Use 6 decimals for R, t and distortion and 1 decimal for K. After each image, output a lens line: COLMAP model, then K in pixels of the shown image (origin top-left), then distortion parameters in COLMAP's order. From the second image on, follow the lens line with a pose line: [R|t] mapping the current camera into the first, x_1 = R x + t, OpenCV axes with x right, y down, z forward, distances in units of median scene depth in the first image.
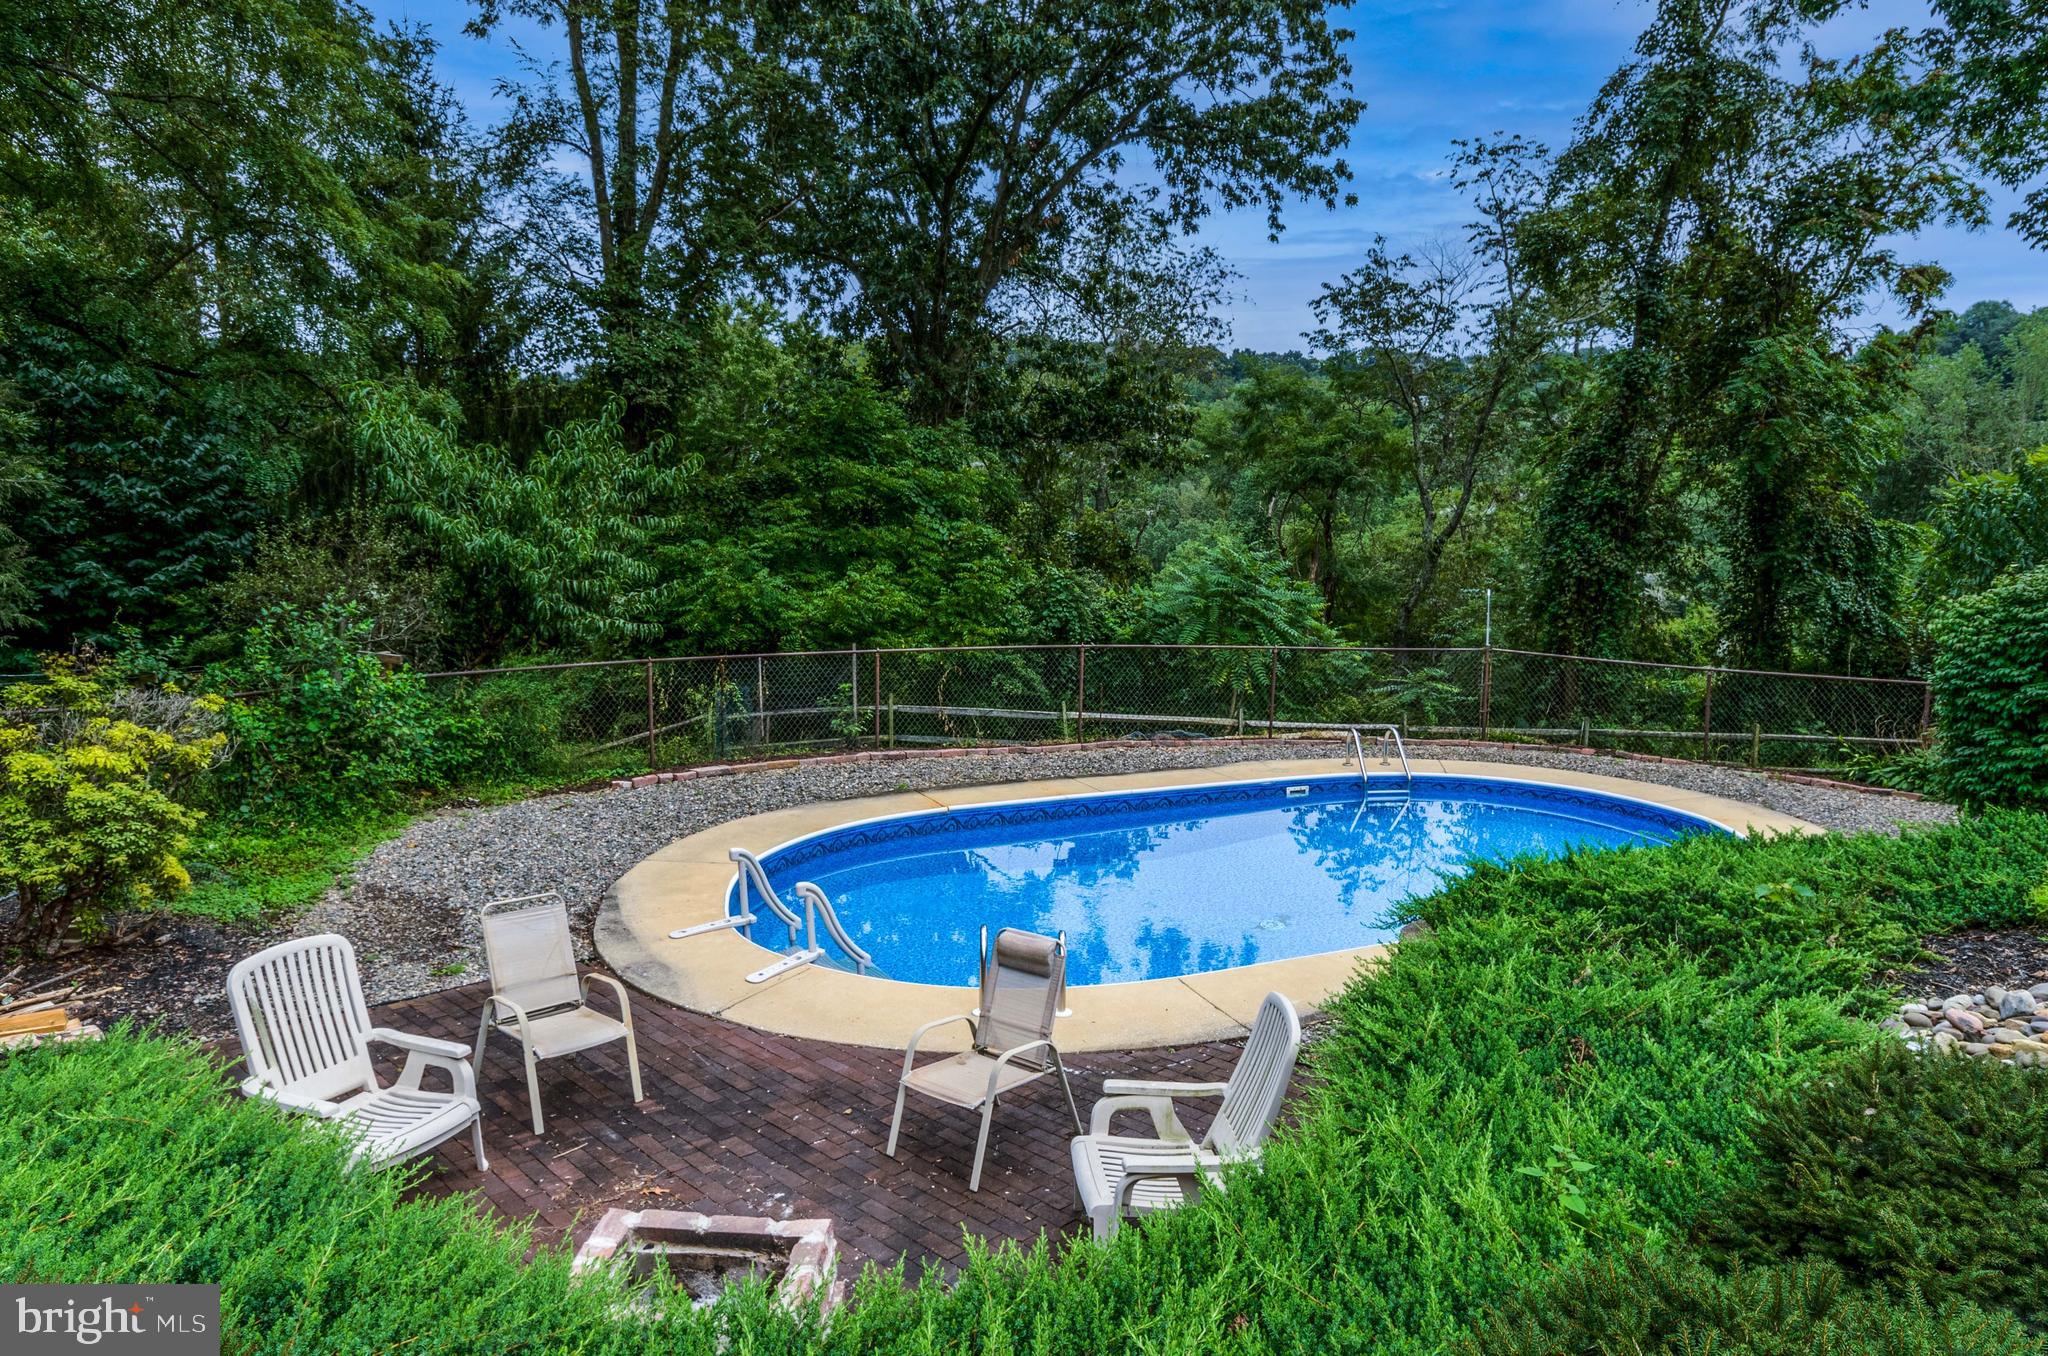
lens RADIAL K [[1351.0, 0, 1065.7], [0, 1351.0, 680.1], [0, 0, 1]] dist [-0.000709, 0.007049]
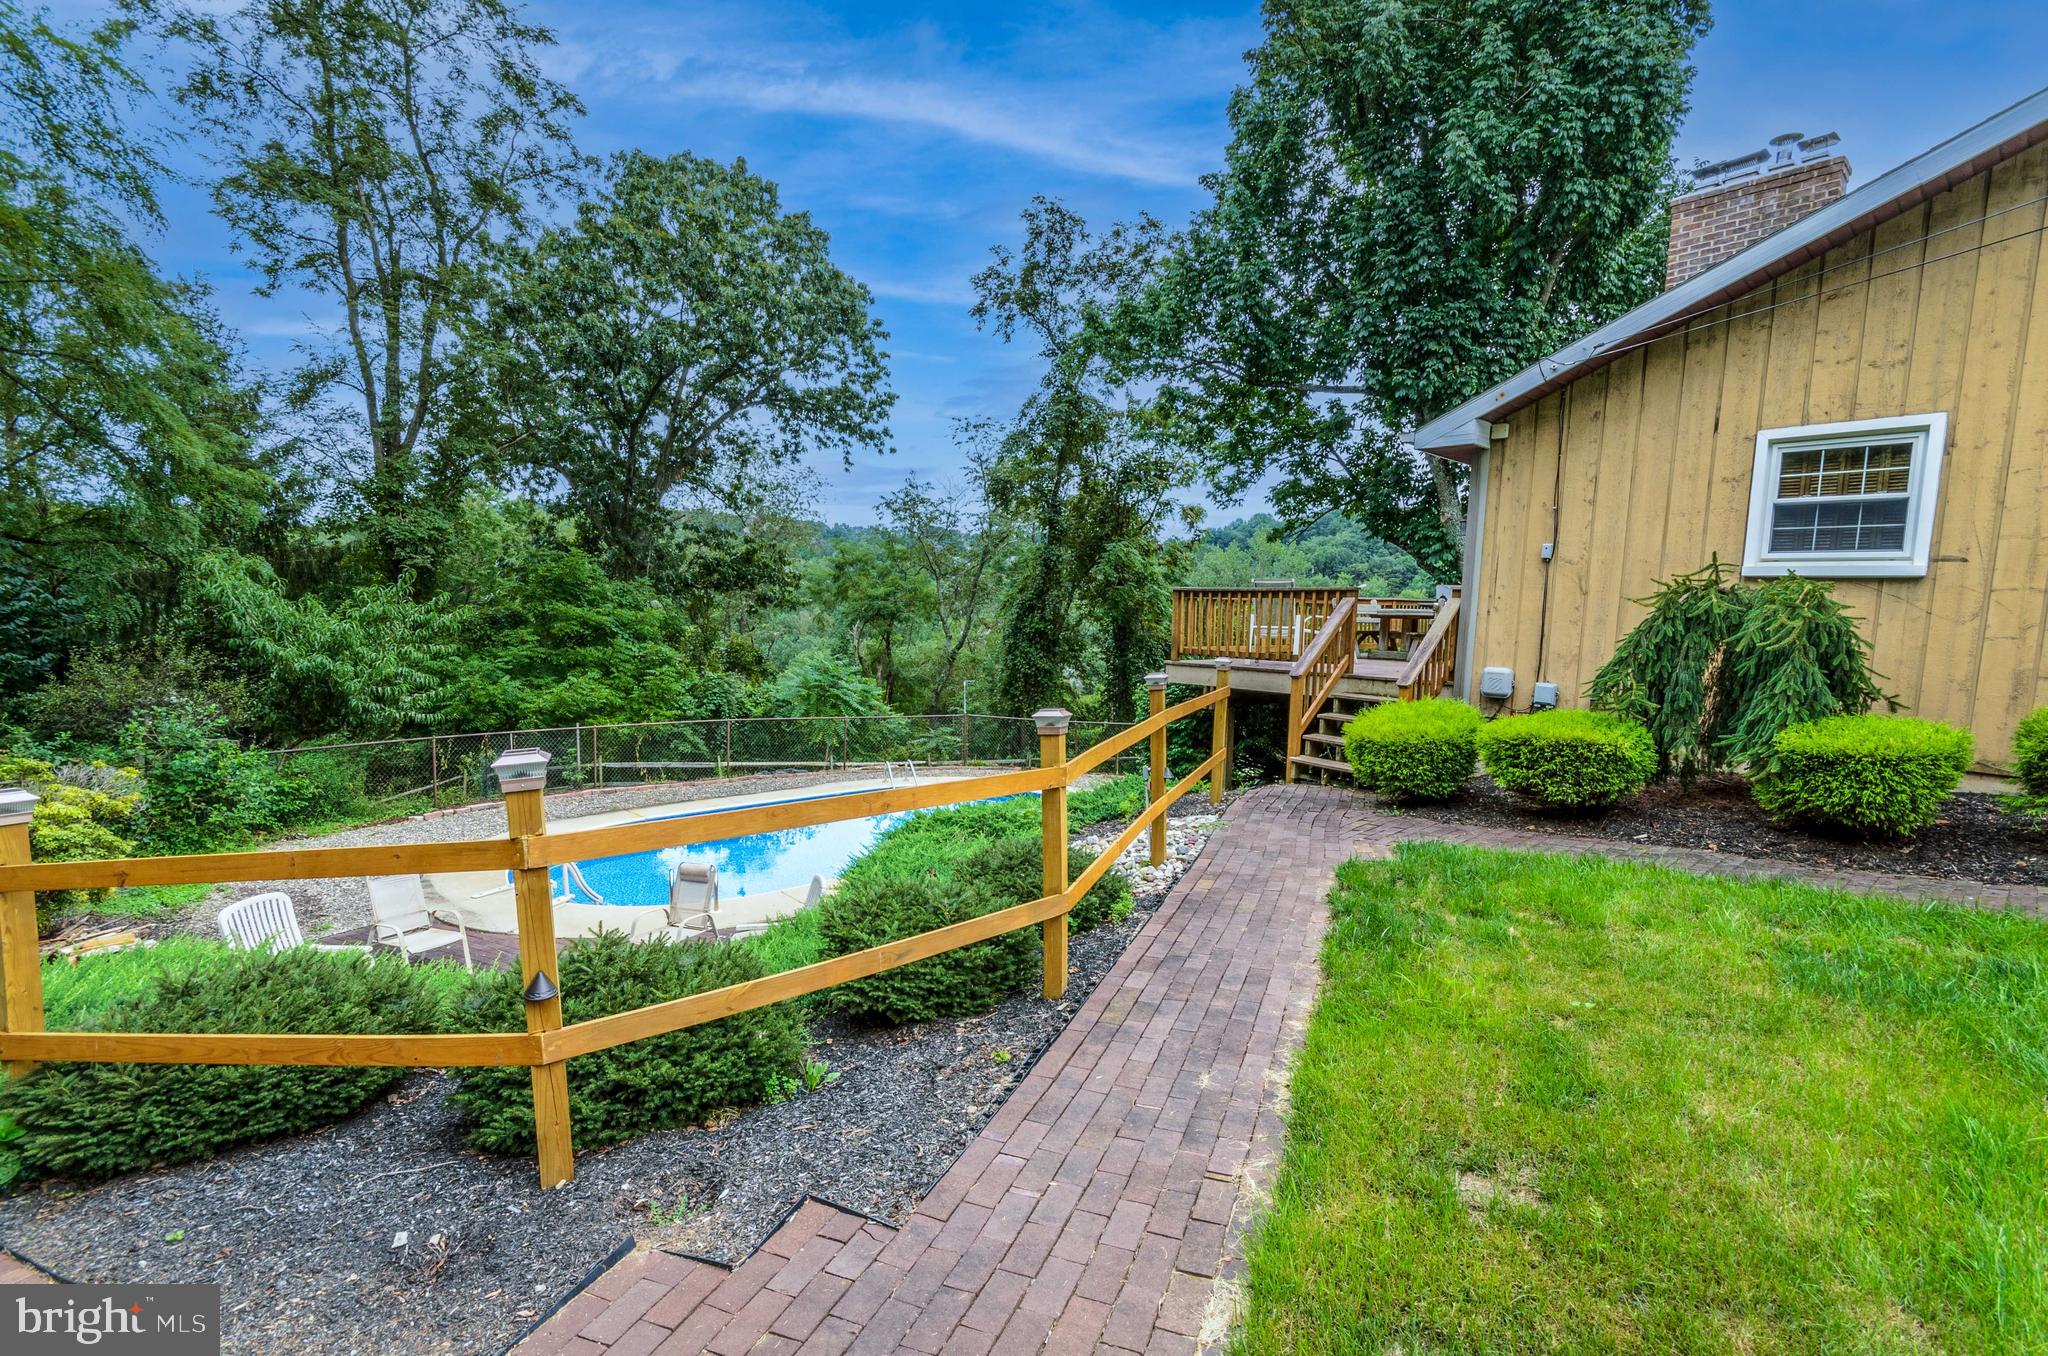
lens RADIAL K [[893.9, 0, 1016.3], [0, 893.9, 694.3], [0, 0, 1]] dist [0.008568, -0.001871]
pose [[0.949833, -0.022386, 0.311957, 0.004062], [0.038465, 0.998224, -0.045485, 0.004903], [-0.310384, 0.055202, 0.949007, -0.110668]]
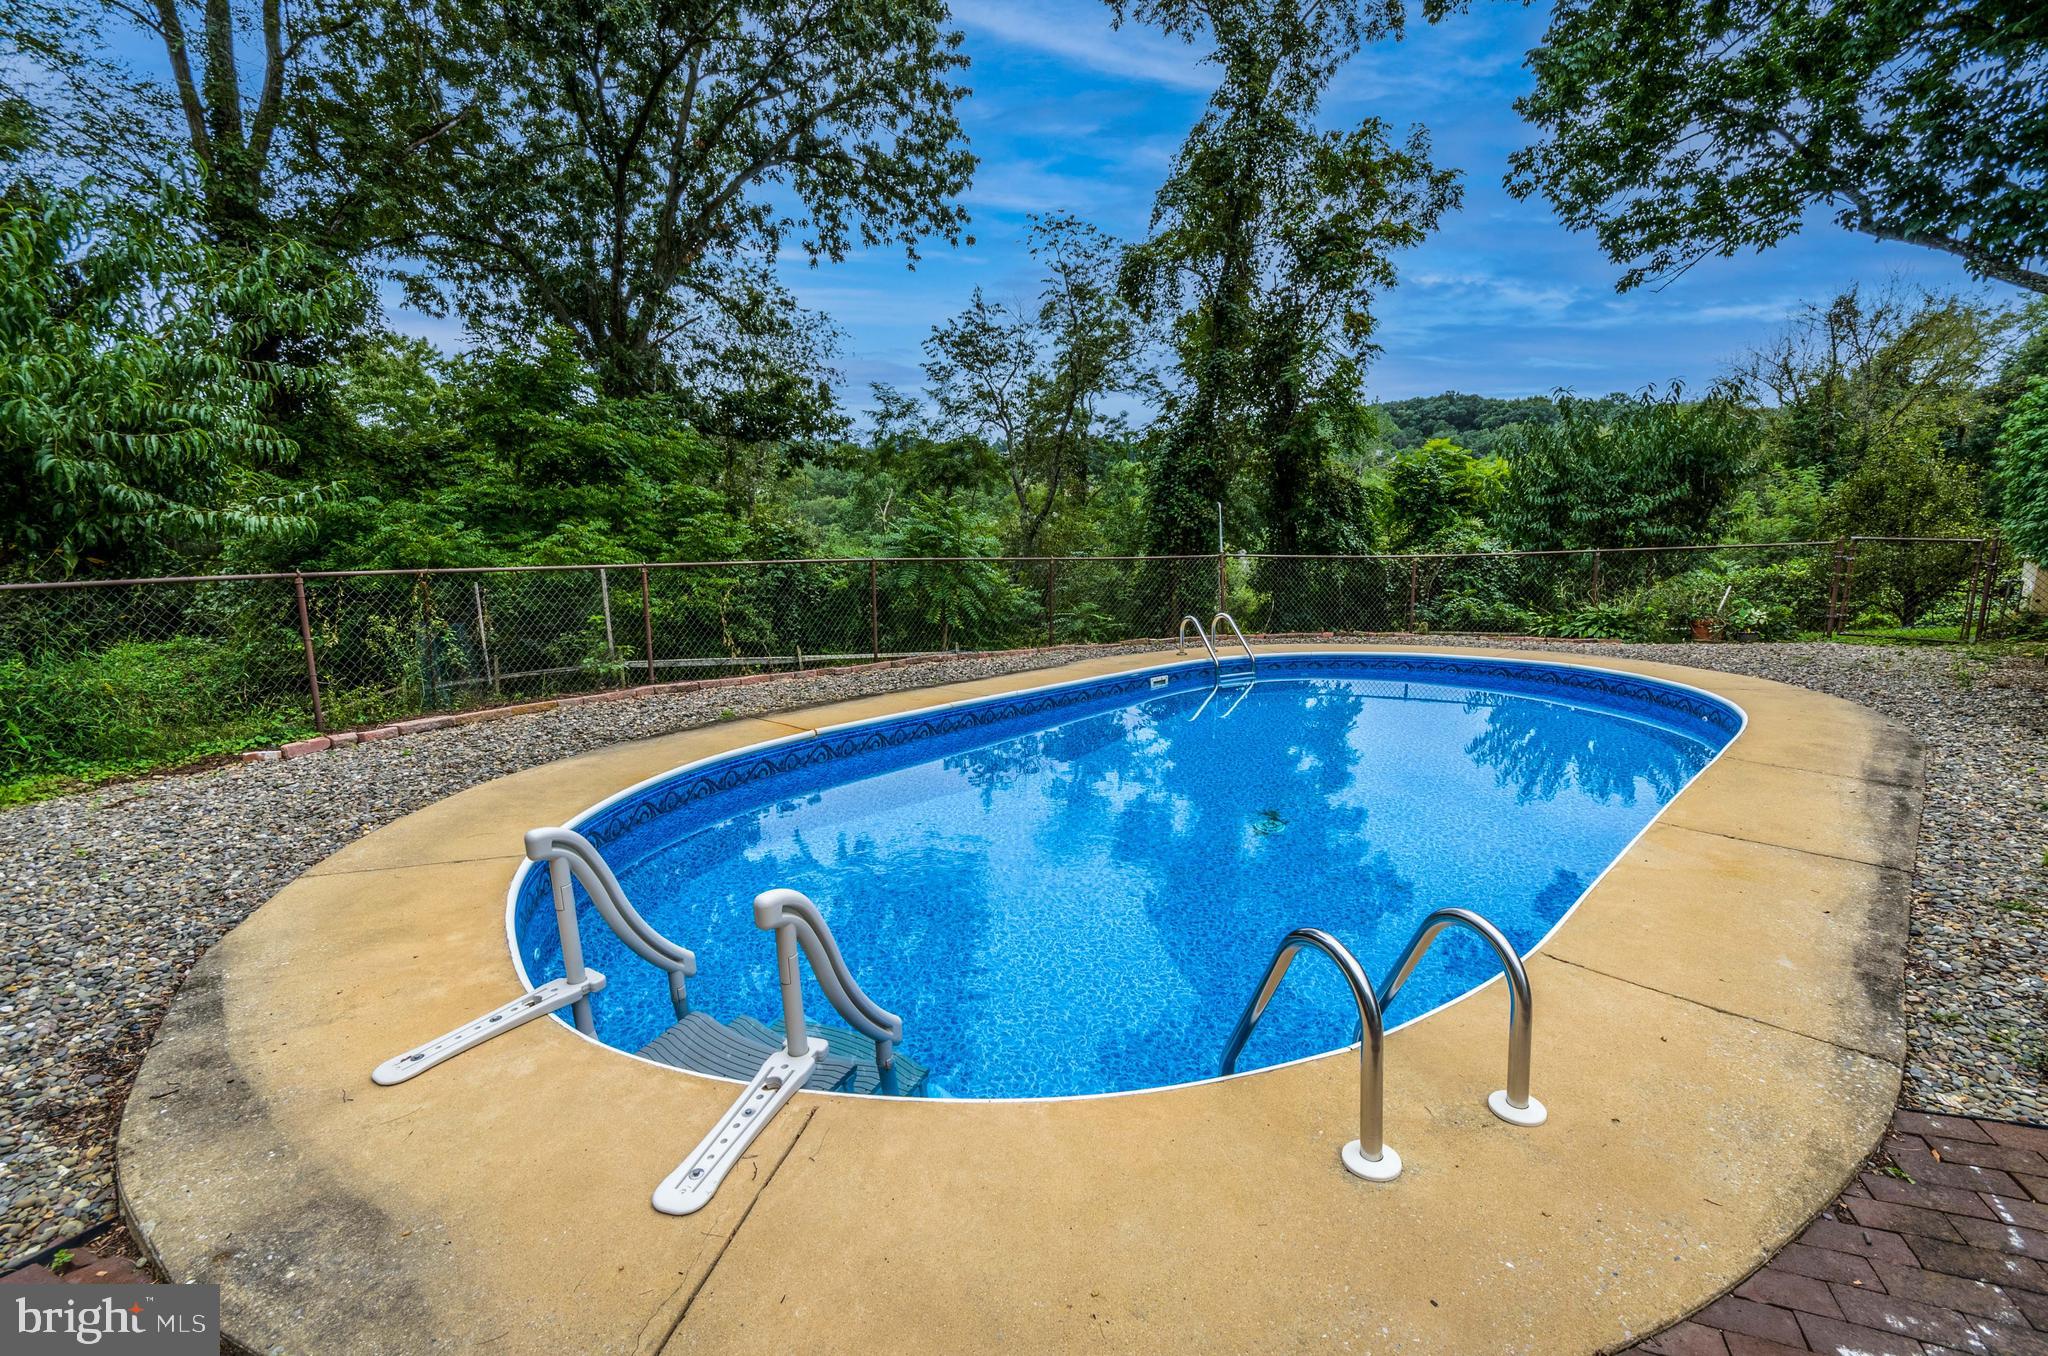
lens RADIAL K [[893.9, 0, 1041.3], [0, 893.9, 679.4], [0, 0, 1]] dist [0.008568, -0.001871]
pose [[0.929355, -0.084803, 0.359316, -0.075555], [0.077505, 0.996388, 0.034698, 0.030939], [-0.360961, -0.004398, 0.932571, 0.262911]]
